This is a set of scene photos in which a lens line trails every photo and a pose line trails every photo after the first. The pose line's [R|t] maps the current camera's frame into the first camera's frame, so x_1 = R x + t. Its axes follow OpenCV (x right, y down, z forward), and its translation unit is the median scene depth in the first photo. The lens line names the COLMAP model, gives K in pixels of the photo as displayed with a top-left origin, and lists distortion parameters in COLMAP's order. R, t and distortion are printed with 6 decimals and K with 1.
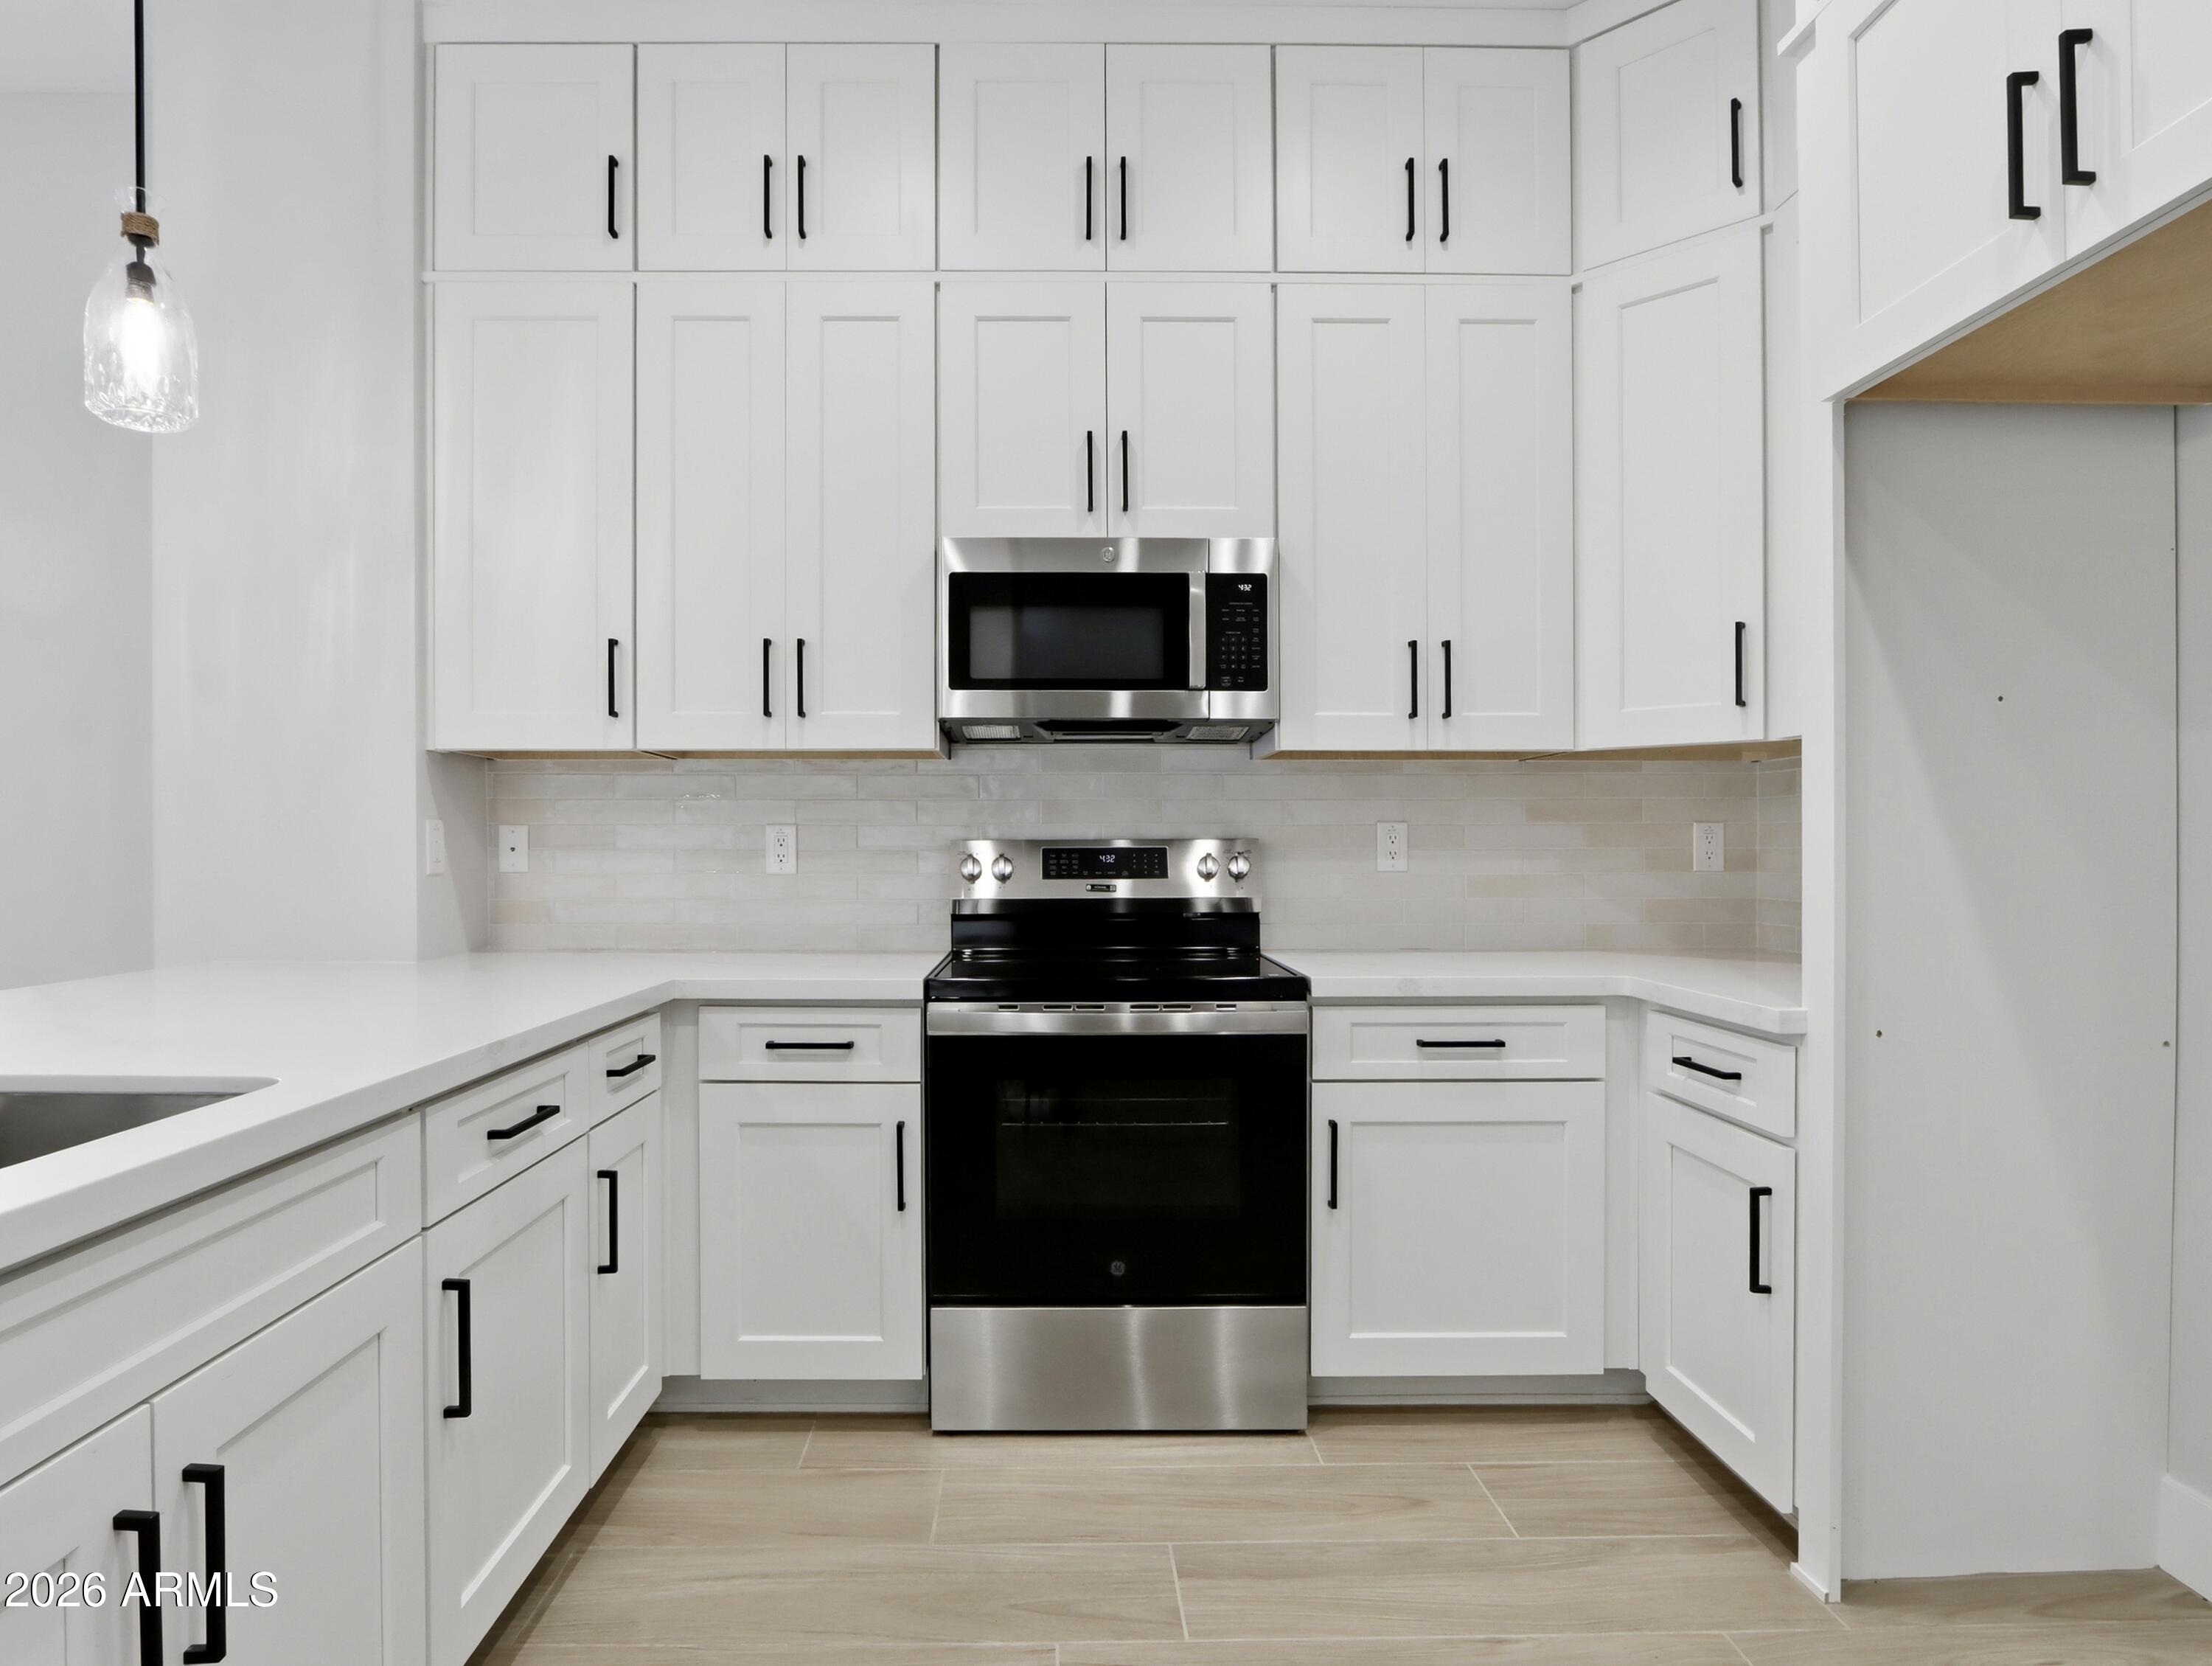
lens RADIAL K [[1354.8, 0, 1106.0], [0, 1354.8, 833.0], [0, 0, 1]] dist [-0.022652, 0.004119]
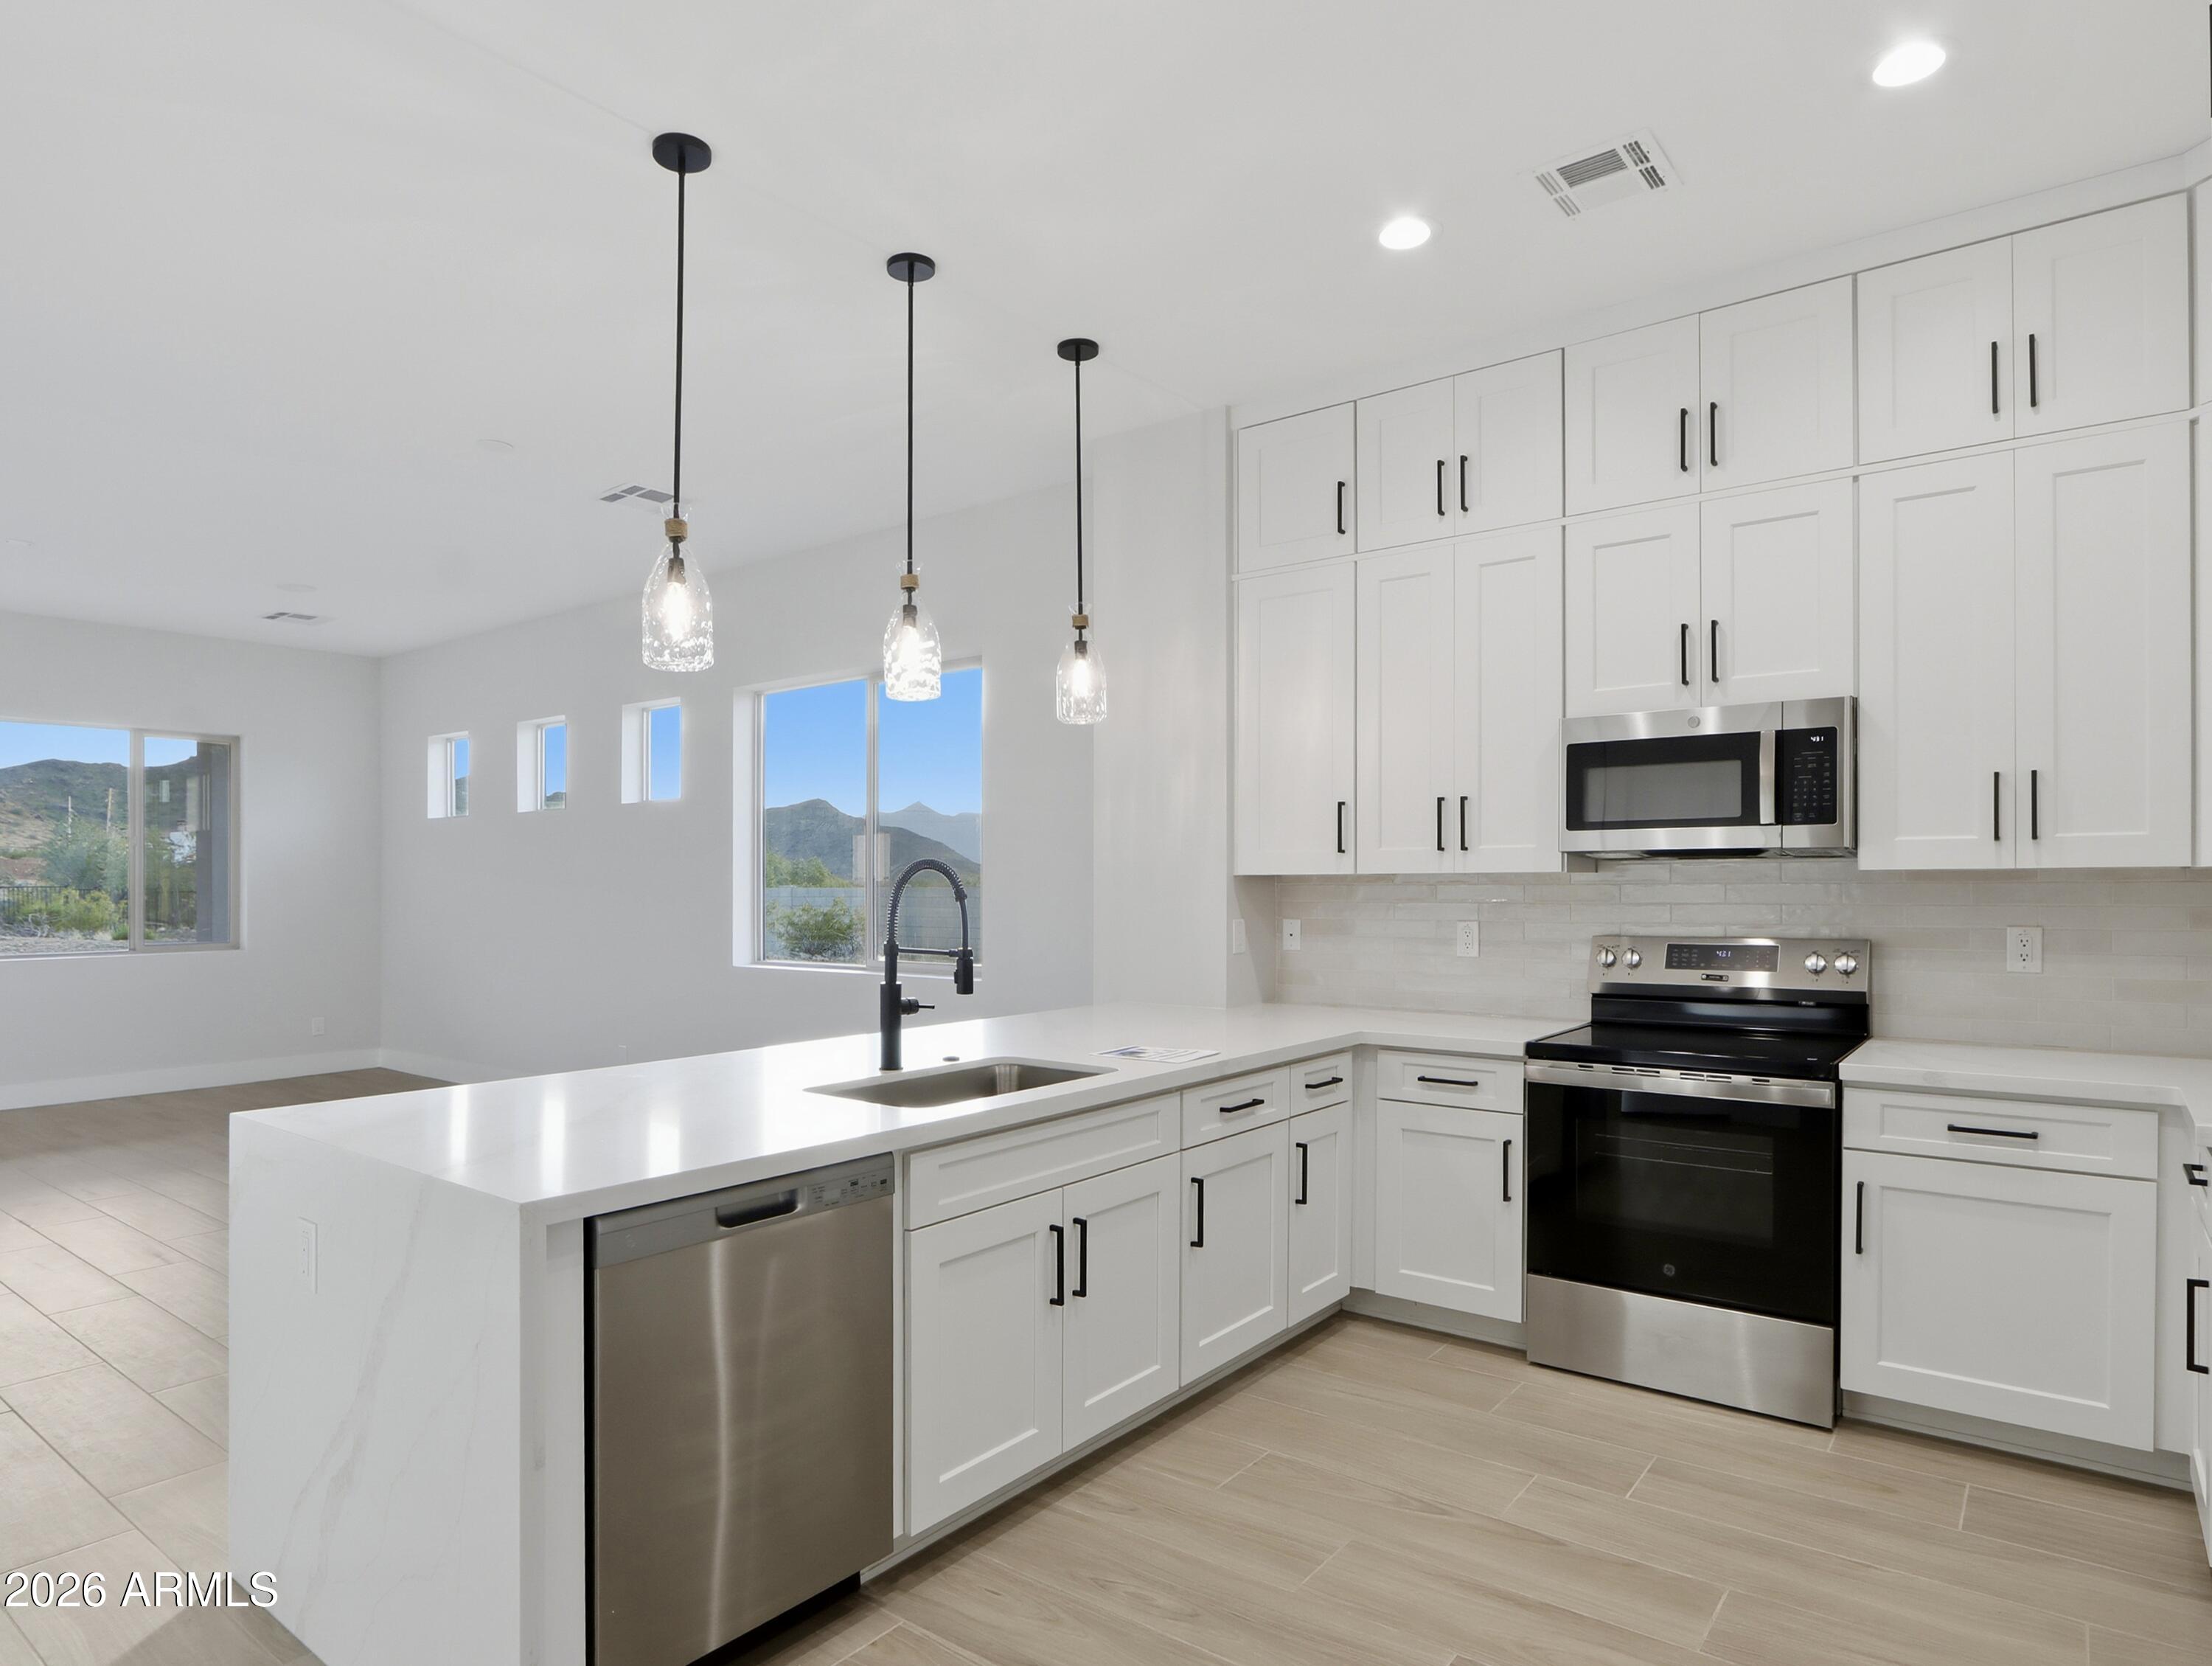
lens RADIAL K [[1162.1, 0, 1106.0], [0, 1162.1, 833.0], [0, 0, 1]] dist [-0.001438, -0.000111]
pose [[0.811208, -0.031003, -0.583935, 0.198581], [-0.000090, 0.998587, -0.053144, -0.041757], [0.584757, 0.043163, 0.810059, -0.232592]]
